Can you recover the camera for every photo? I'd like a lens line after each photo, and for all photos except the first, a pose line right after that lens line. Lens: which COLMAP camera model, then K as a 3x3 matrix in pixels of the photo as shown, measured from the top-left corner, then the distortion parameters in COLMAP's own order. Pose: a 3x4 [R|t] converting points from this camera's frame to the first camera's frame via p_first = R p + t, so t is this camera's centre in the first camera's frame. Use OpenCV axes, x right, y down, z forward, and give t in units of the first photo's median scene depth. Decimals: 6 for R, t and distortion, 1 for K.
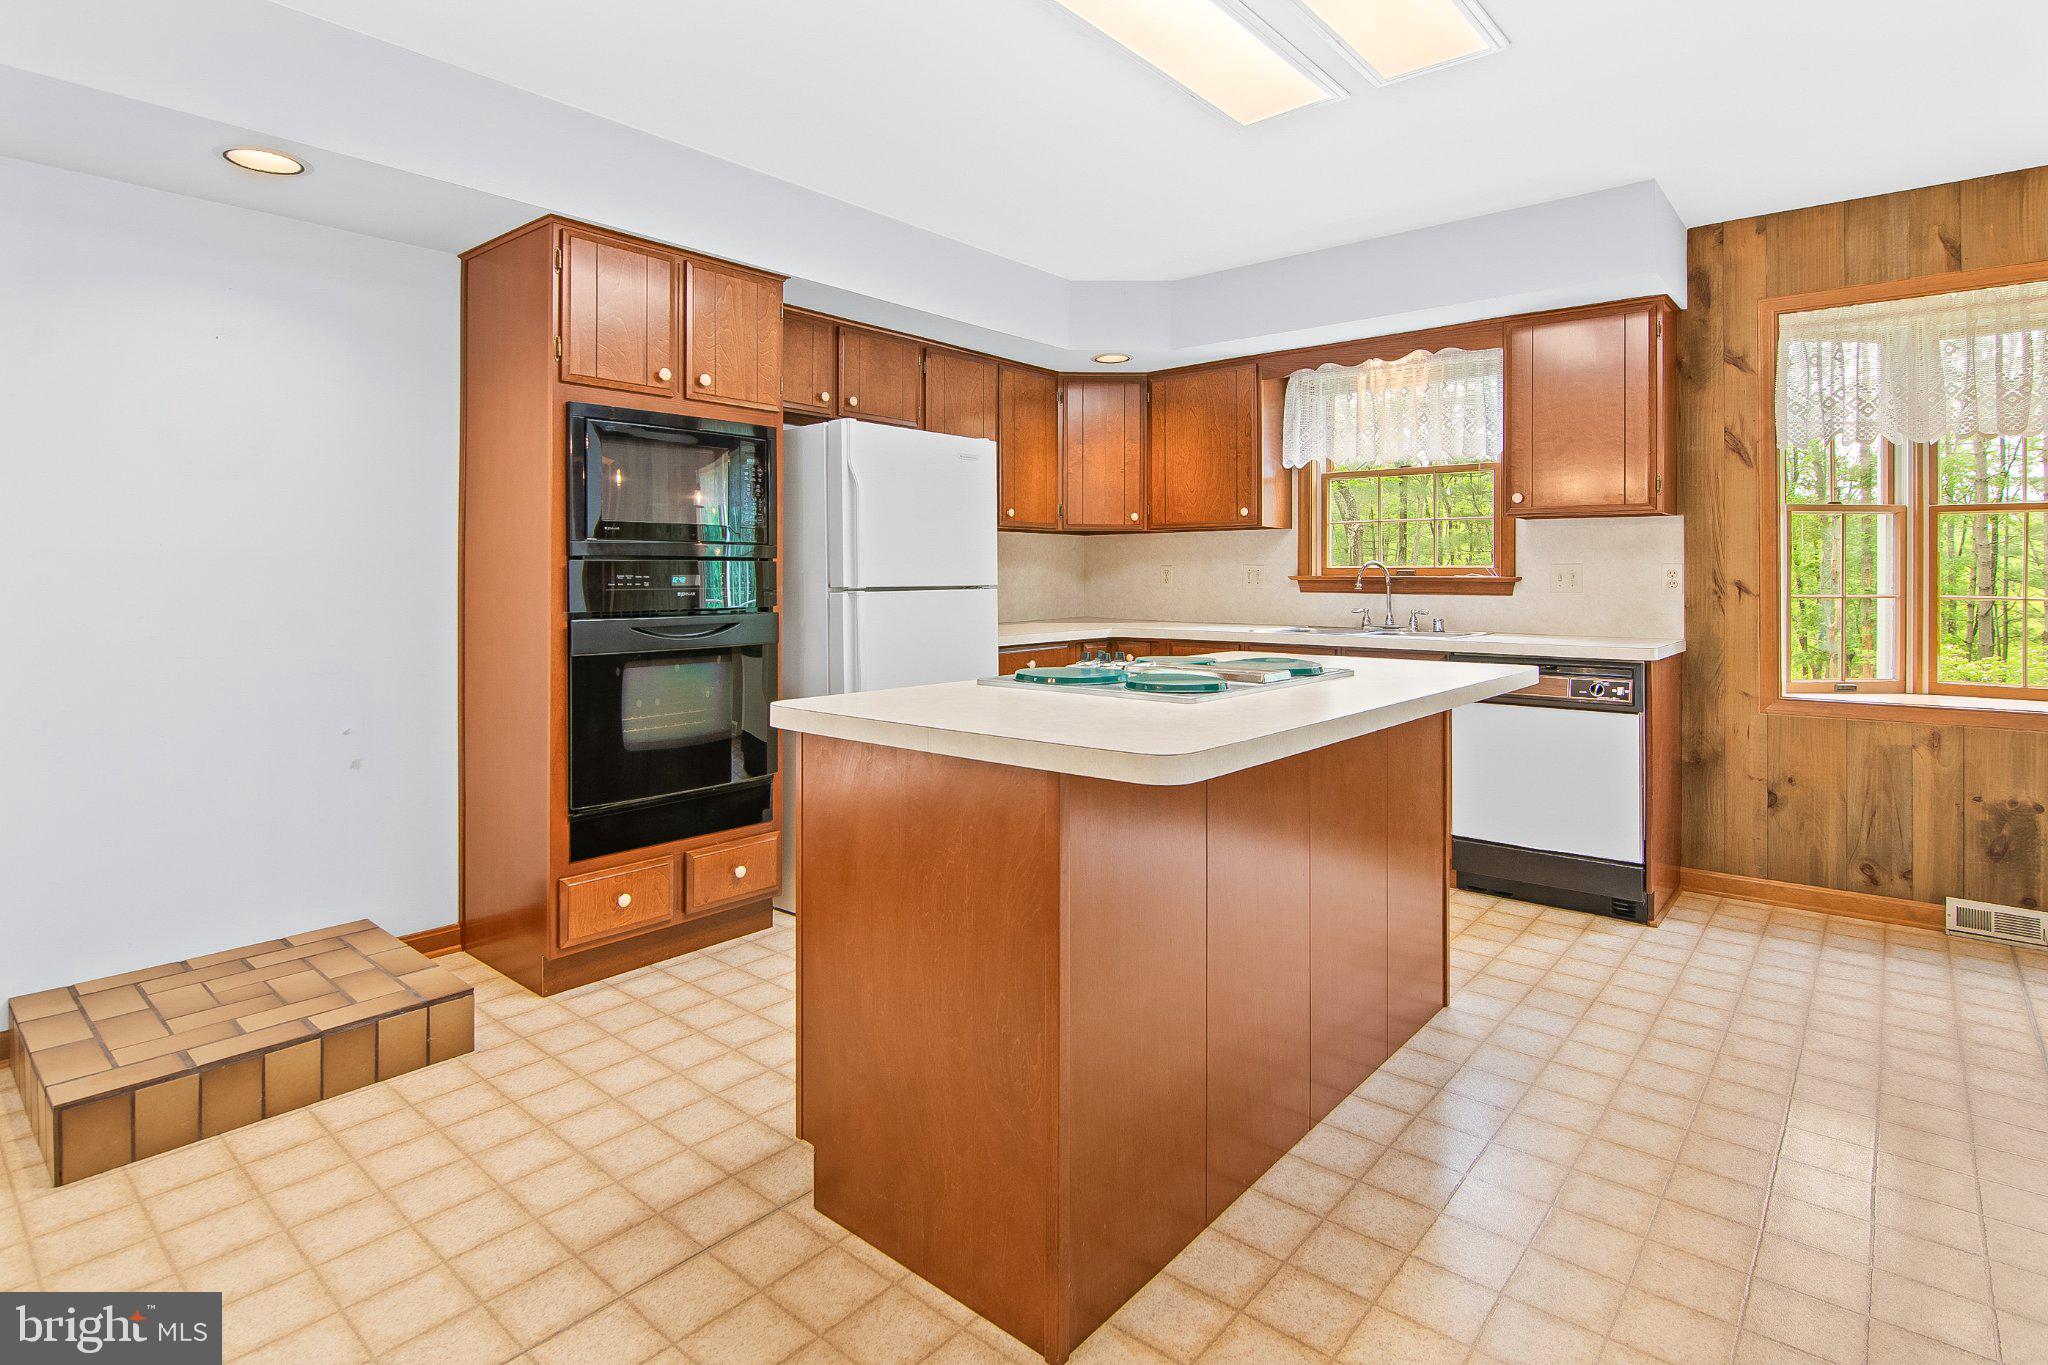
lens RADIAL K [[1024.9, 0, 1020.0], [0, 1024.9, 572.2], [0, 0, 1]] dist [-0.004677, -0.005299]
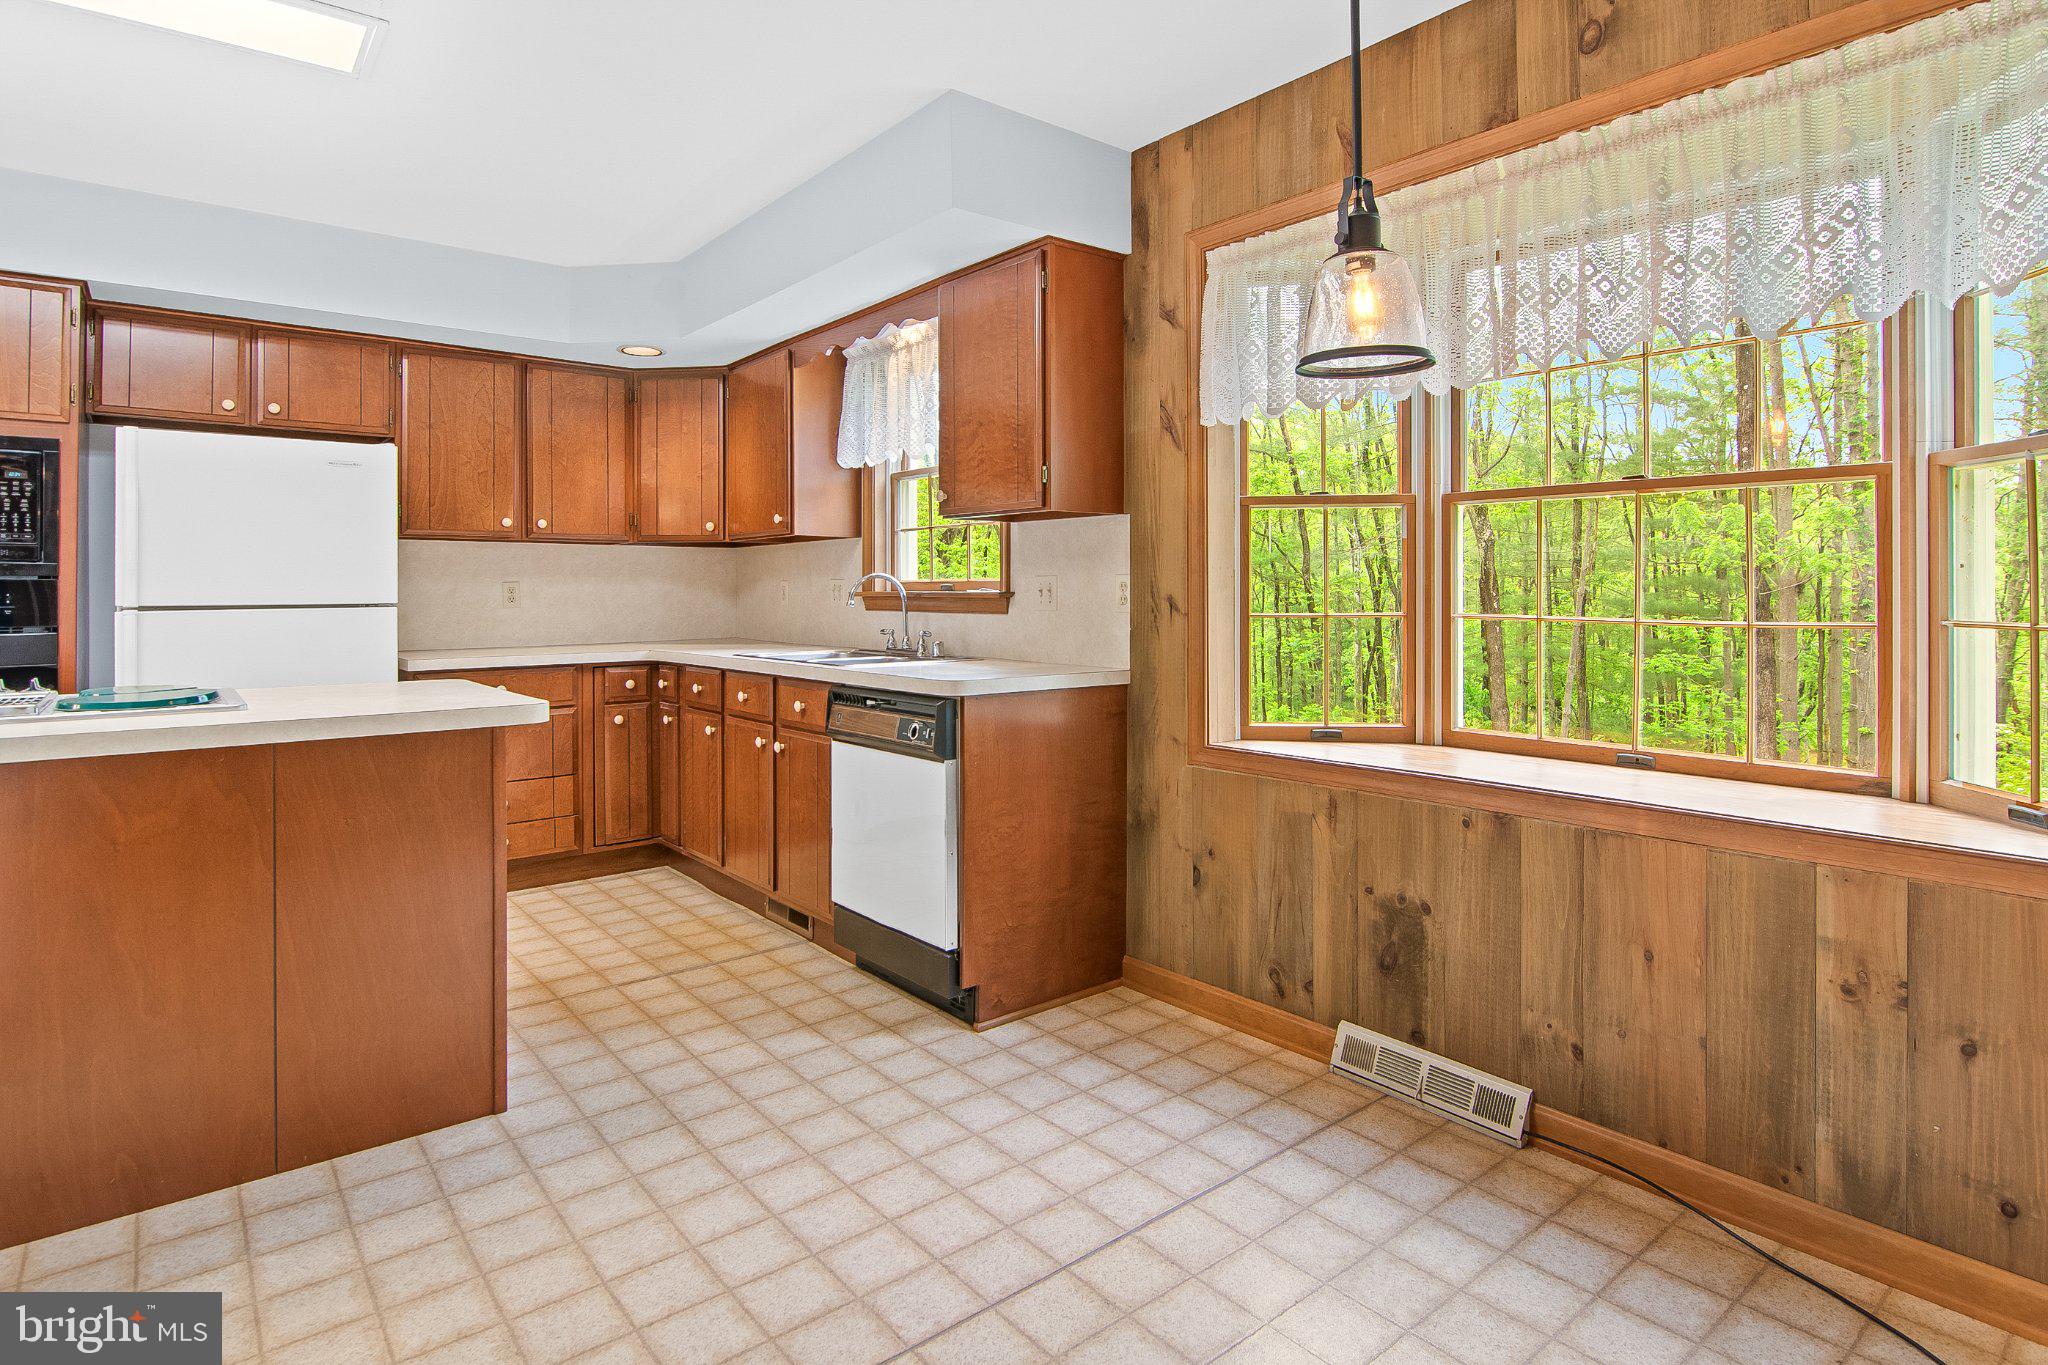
lens RADIAL K [[1072.5, 0, 1022.2], [0, 1072.5, 586.7], [0, 0, 1]] dist [-0.008225, -0.003491]
pose [[0.983667, -0.005765, -0.179905, 0.786274], [0.005468, 0.999983, -0.002147, 0.003244], [0.179914, 0.001128, 0.983682, 0.180732]]
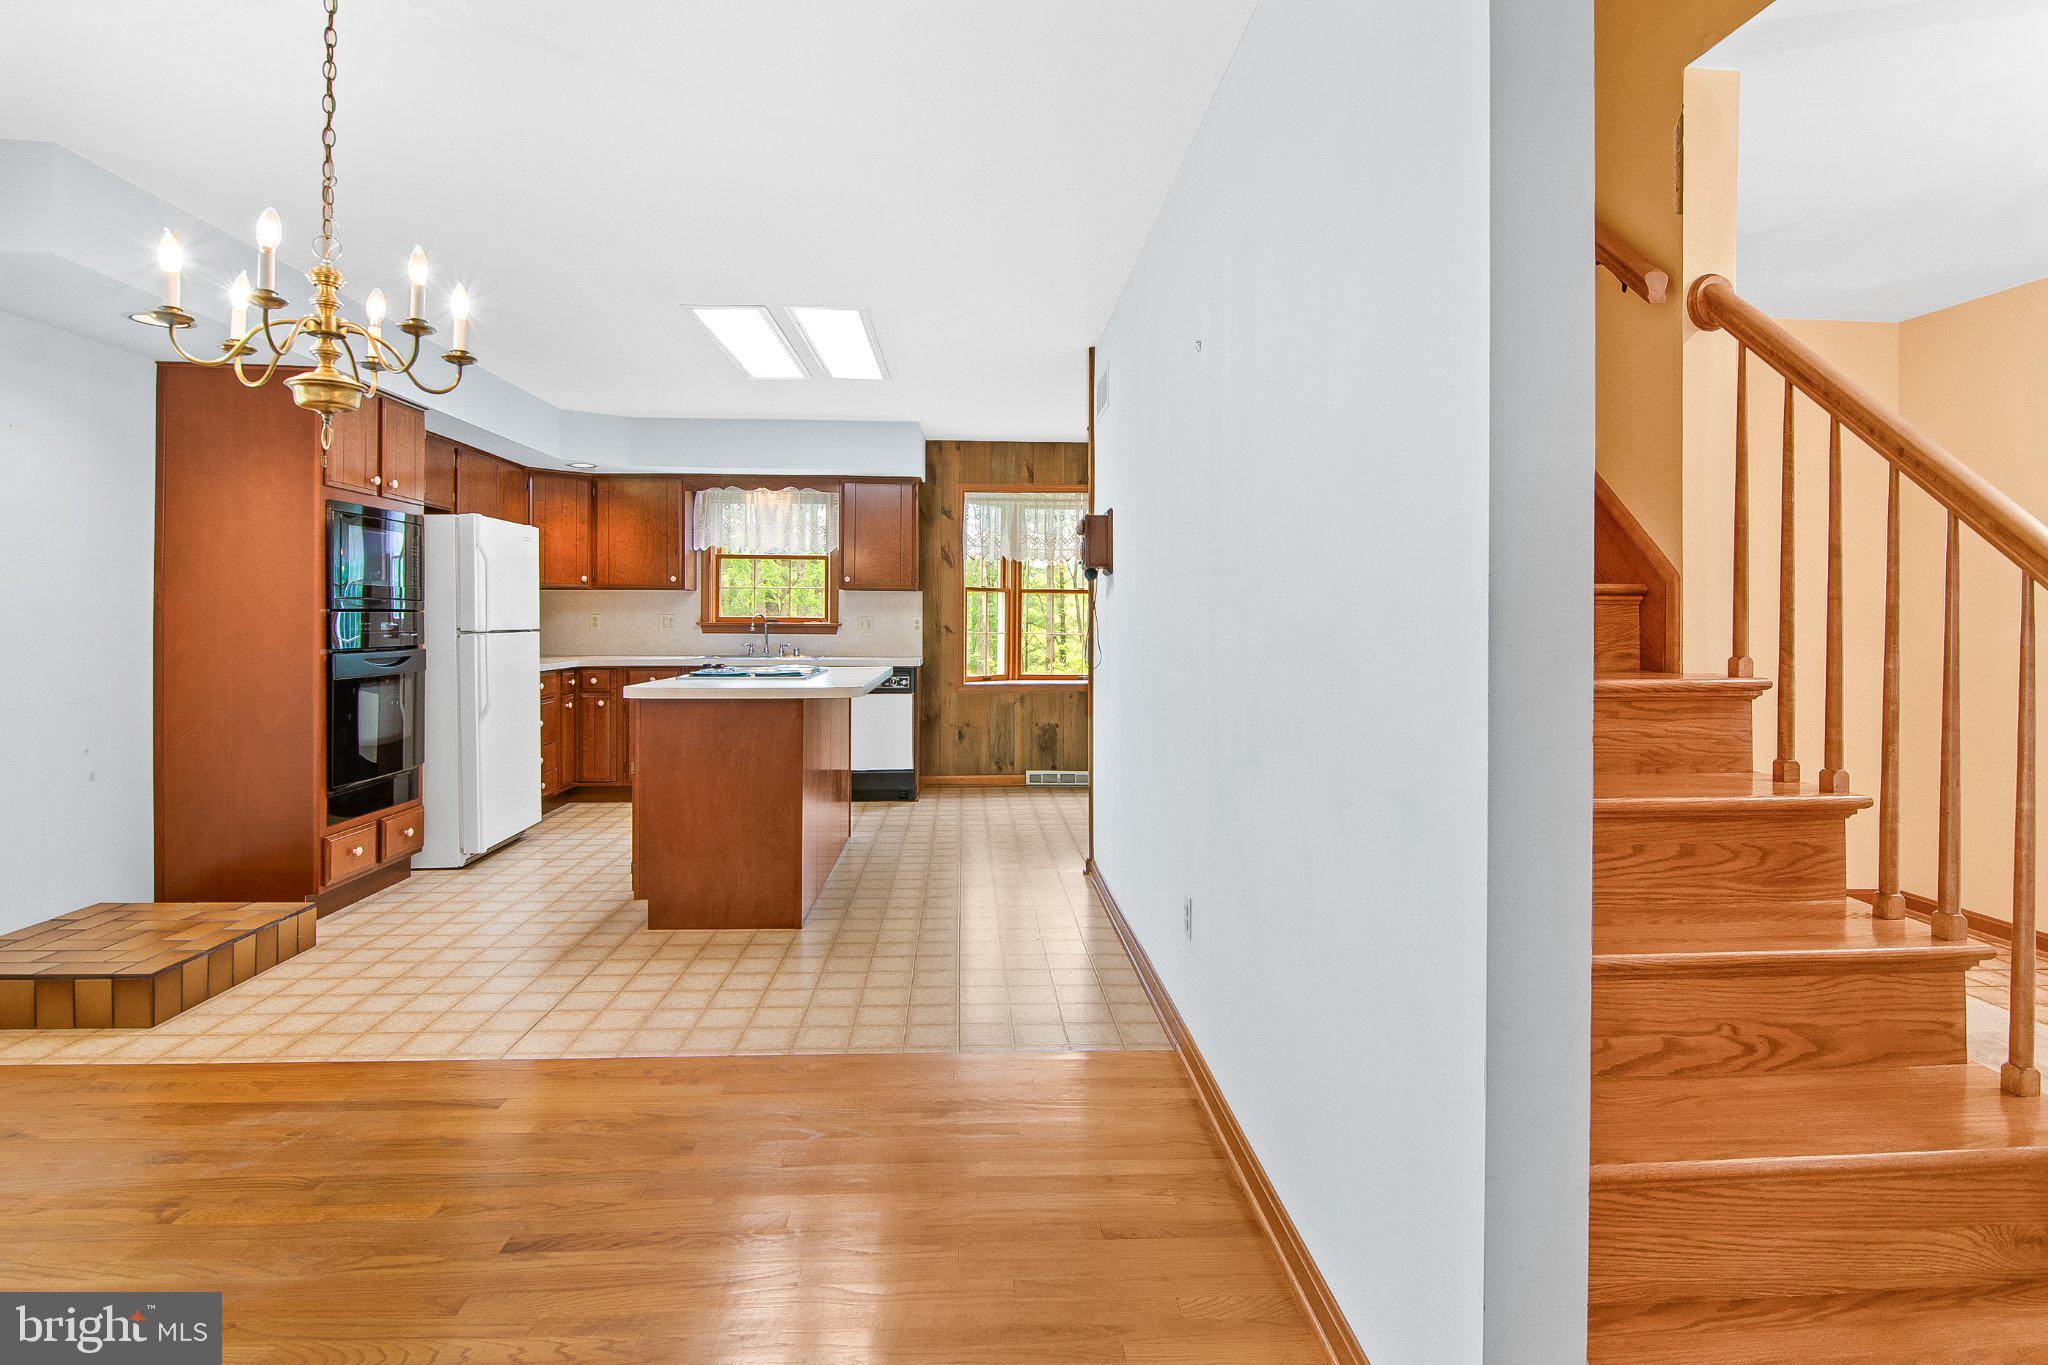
lens RADIAL K [[1024.9, 0, 1014.7], [0, 1024.9, 621.3], [0, 0, 1]] dist [-0.004677, -0.005299]
pose [[0.725894, 0.002161, 0.687803, -0.584651], [-0.006469, 0.999972, 0.003685, -0.008531], [-0.687776, -0.007124, 0.725888, -0.544278]]
